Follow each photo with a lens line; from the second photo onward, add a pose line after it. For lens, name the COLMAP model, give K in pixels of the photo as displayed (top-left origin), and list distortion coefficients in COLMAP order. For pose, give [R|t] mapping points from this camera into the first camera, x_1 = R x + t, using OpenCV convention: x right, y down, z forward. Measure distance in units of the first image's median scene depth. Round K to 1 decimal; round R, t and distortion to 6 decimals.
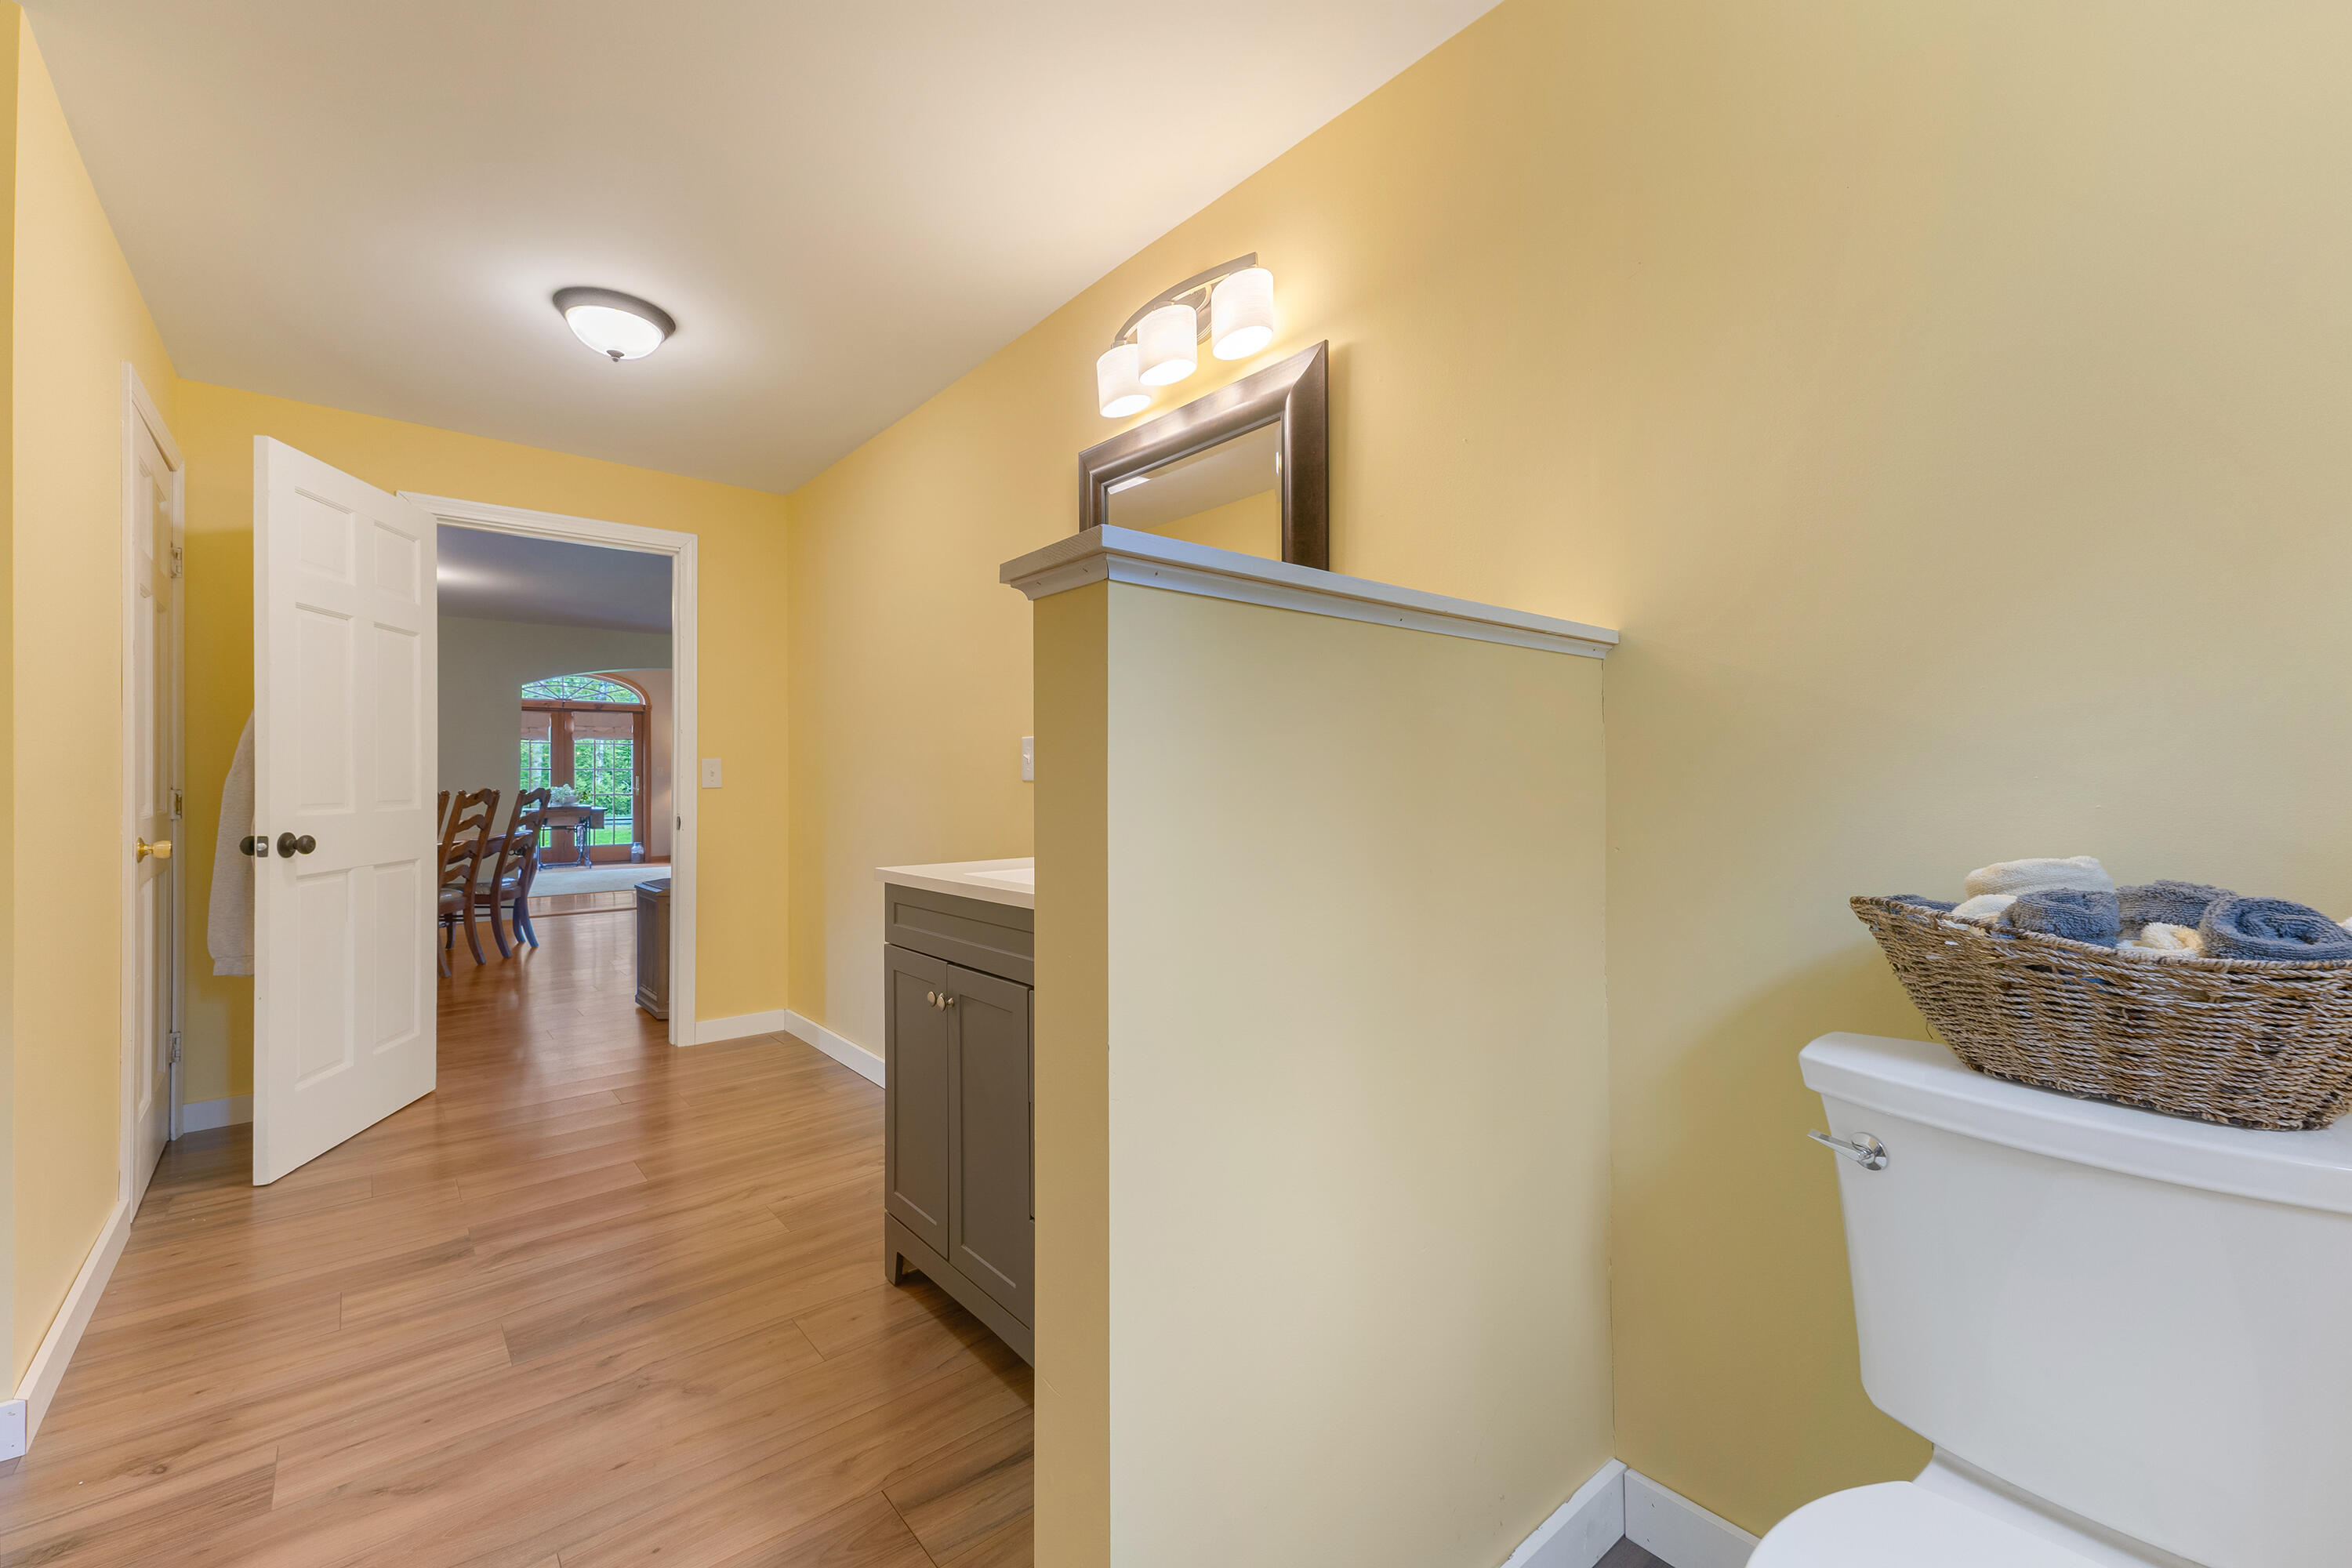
lens RADIAL K [[966.3, 0, 1173.8], [0, 966.3, 784.6], [0, 0, 1]] dist [0.033146, -0.002491]
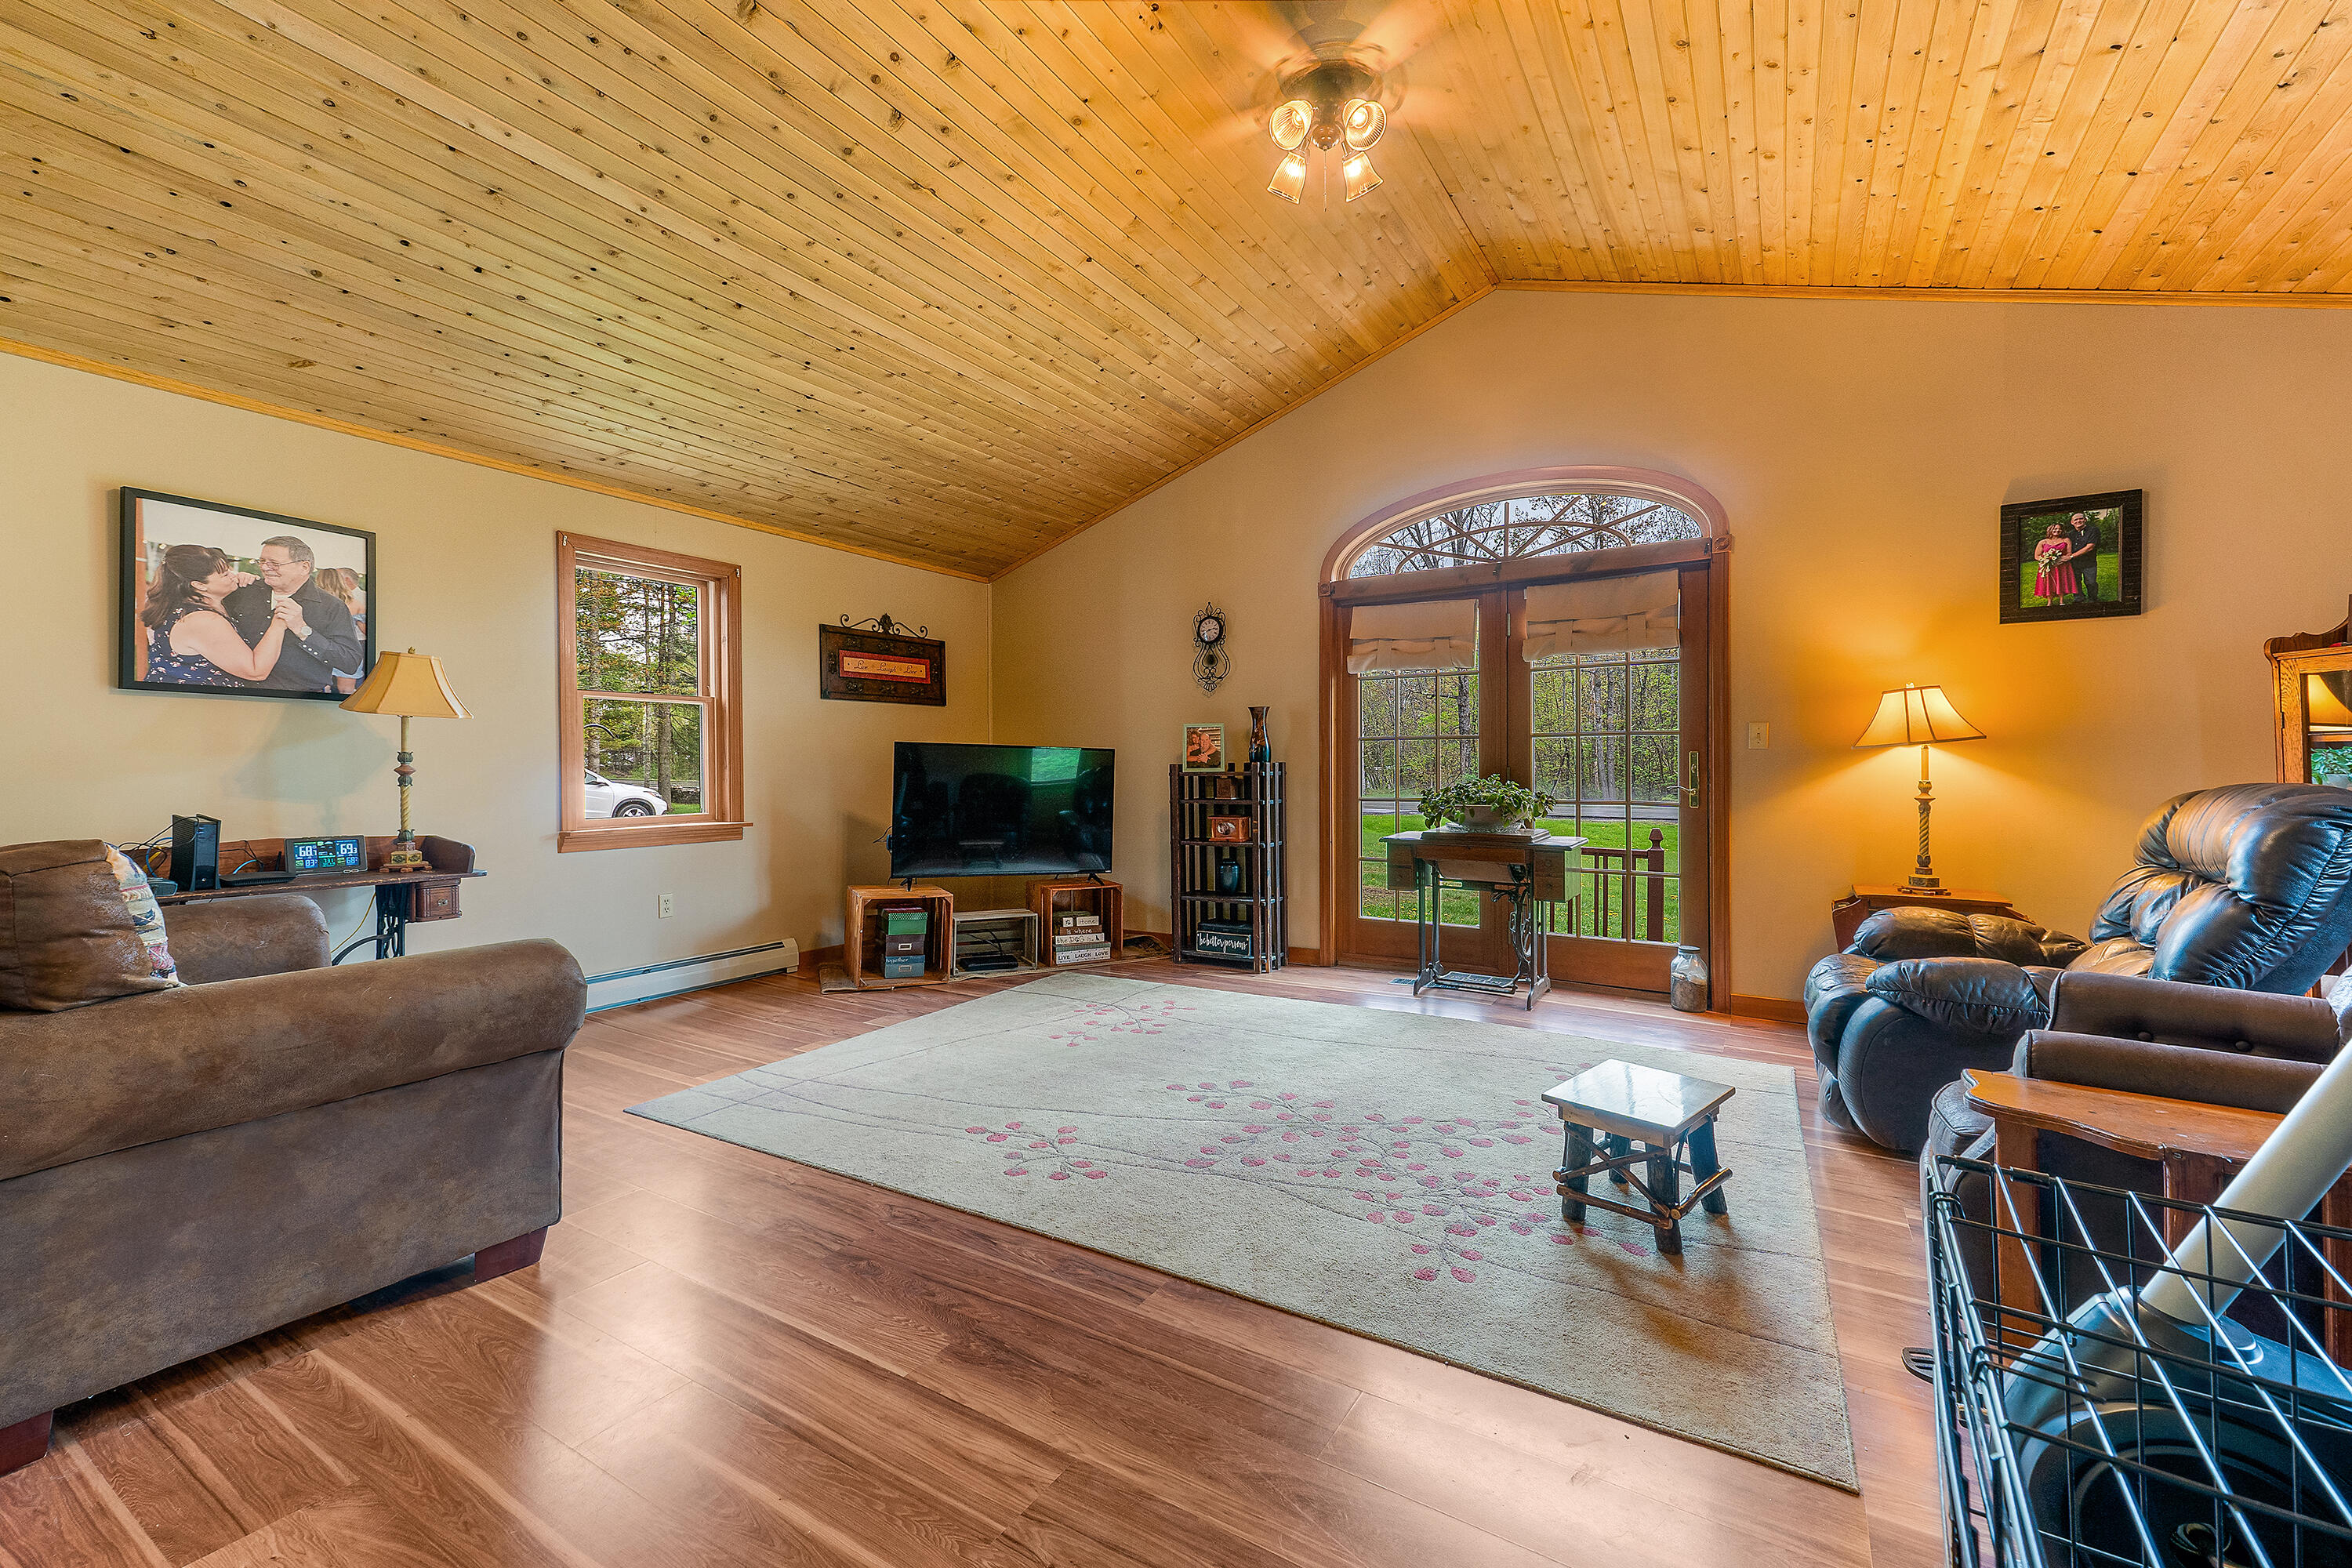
lens RADIAL K [[966.3, 0, 1179.0], [0, 966.3, 770.1], [0, 0, 1]] dist [0.033146, -0.002491]
pose [[0.302383, 0.000549, -0.953186, -0.284807], [0.001427, 0.999998, 0.001028, -0.002669], [0.953185, -0.001671, 0.302382, 0.742212]]
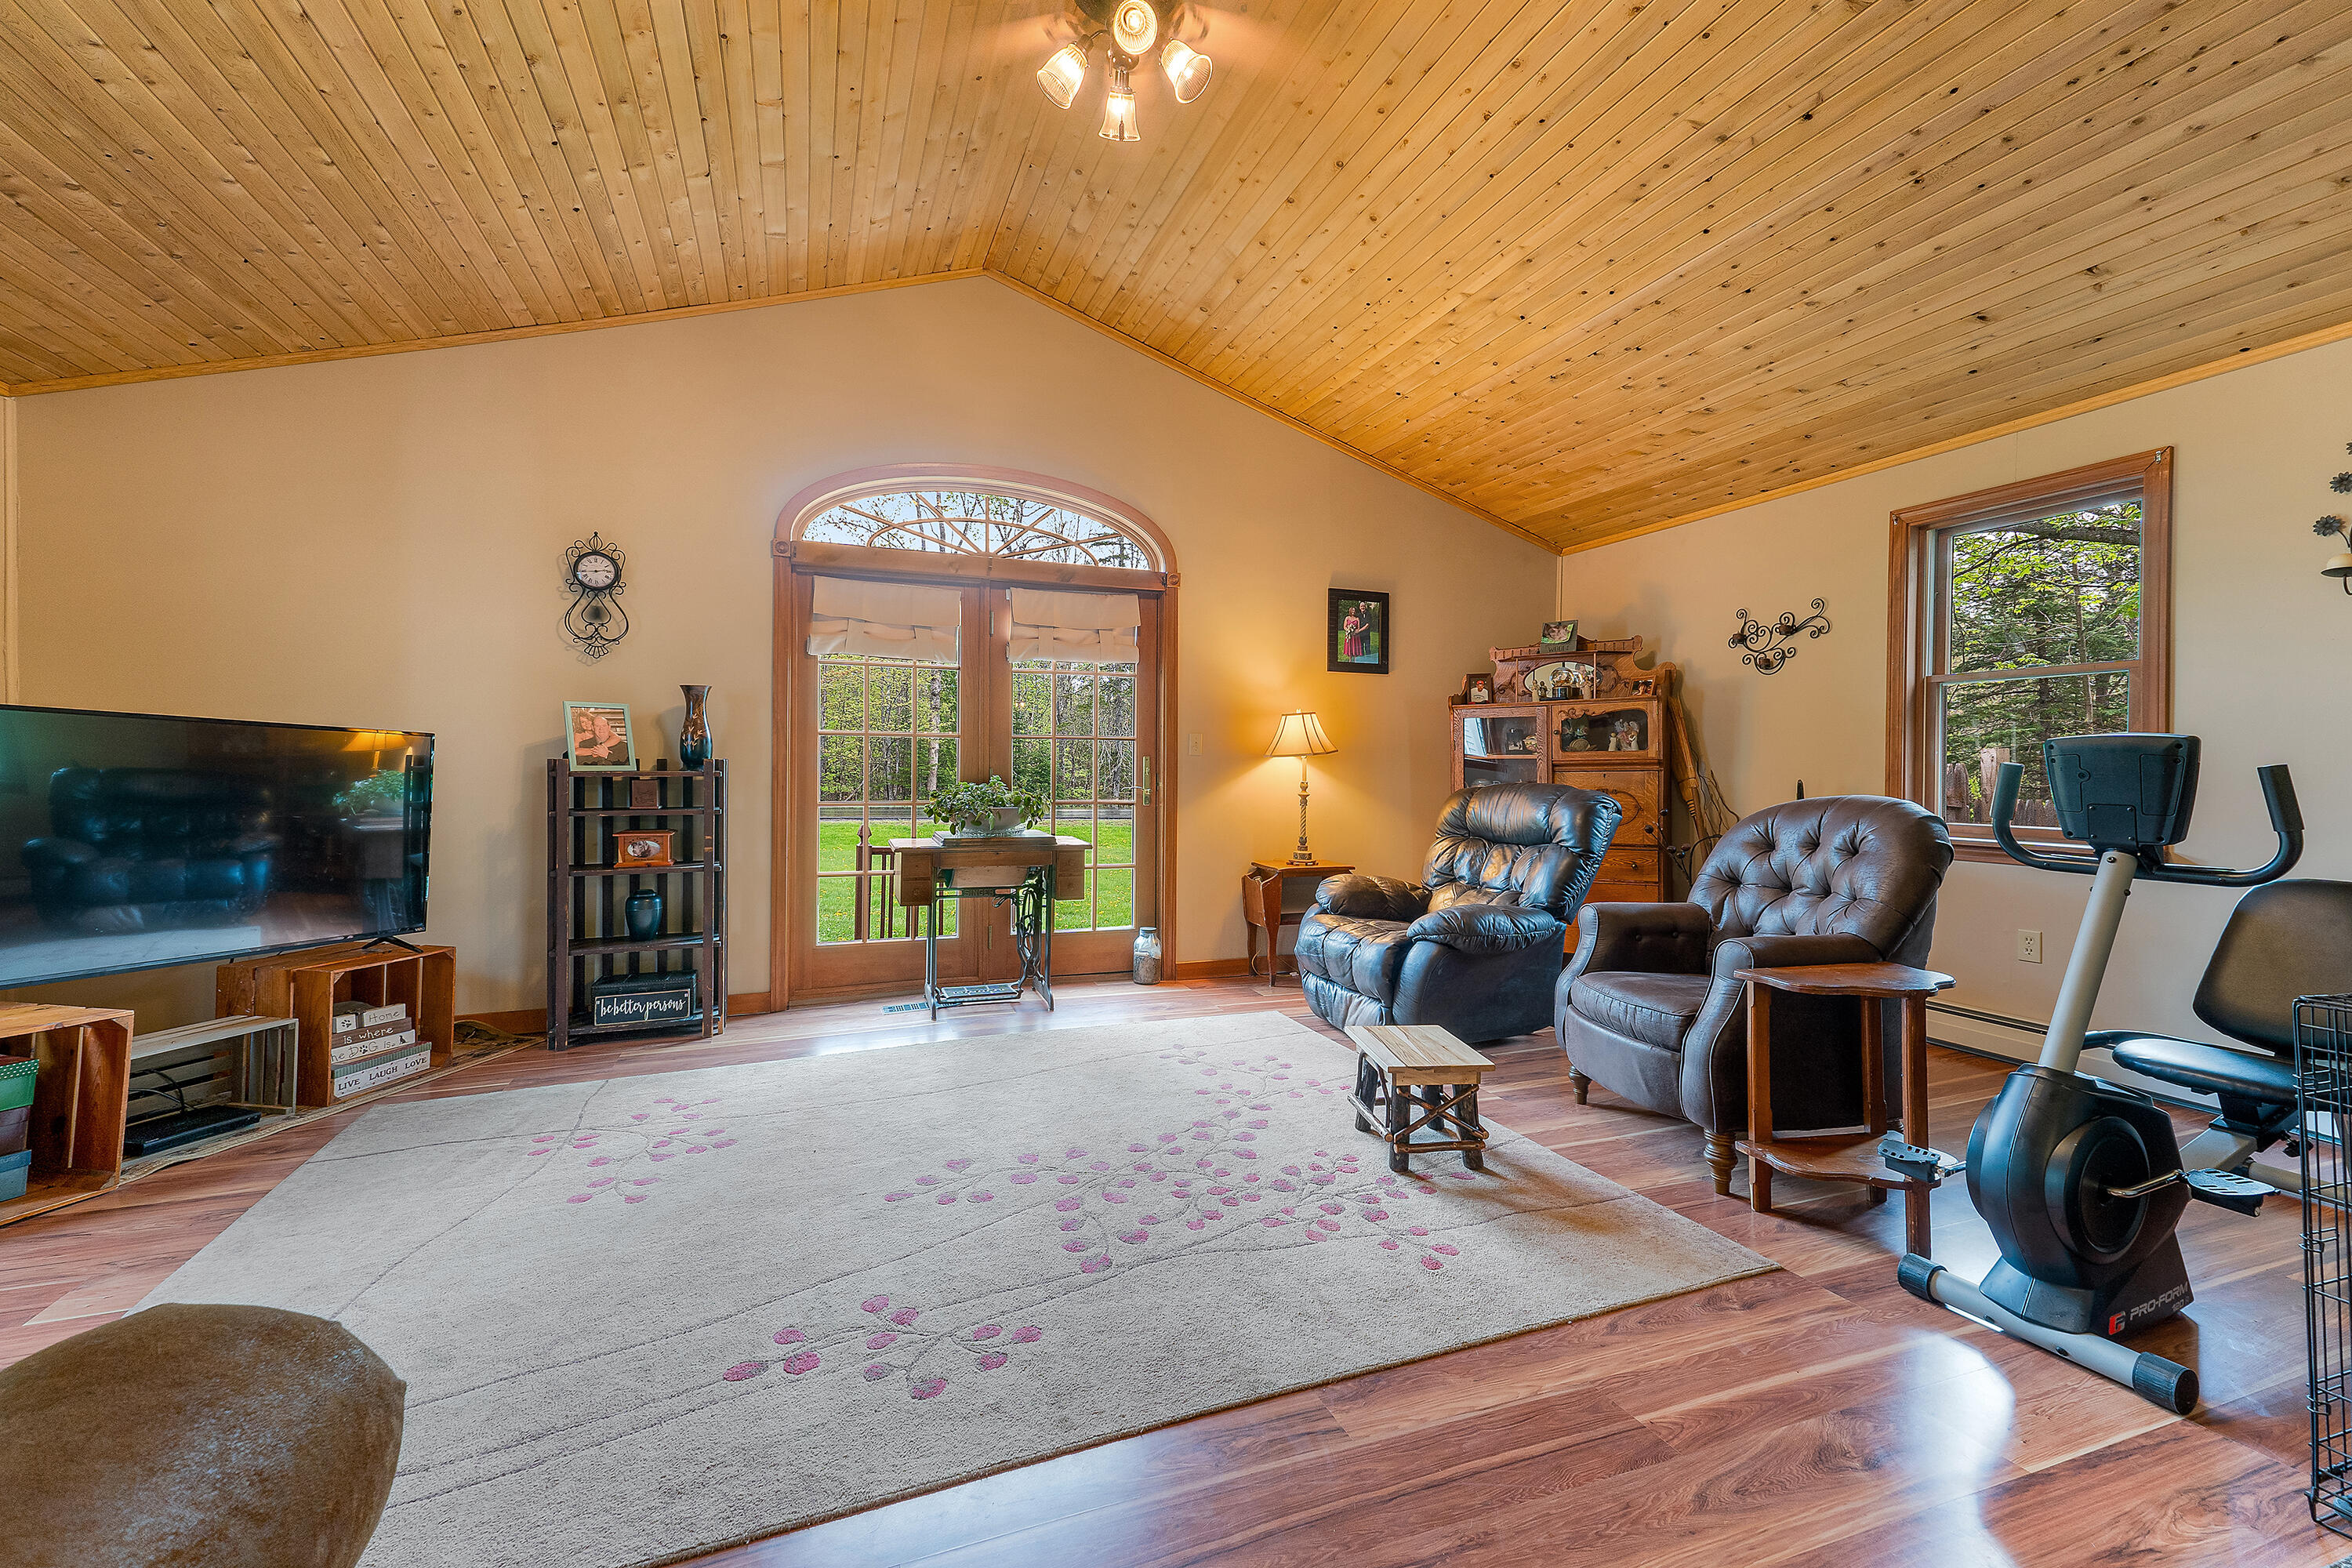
lens RADIAL K [[966.3, 0, 1166.8], [0, 966.3, 773.4], [0, 0, 1]] dist [0.033146, -0.002491]
pose [[0.939126, 0.007573, -0.343488, -0.418486], [-0.007207, 0.999971, 0.002342, -0.002794], [0.343496, 0.000276, 0.939154, 0.653477]]
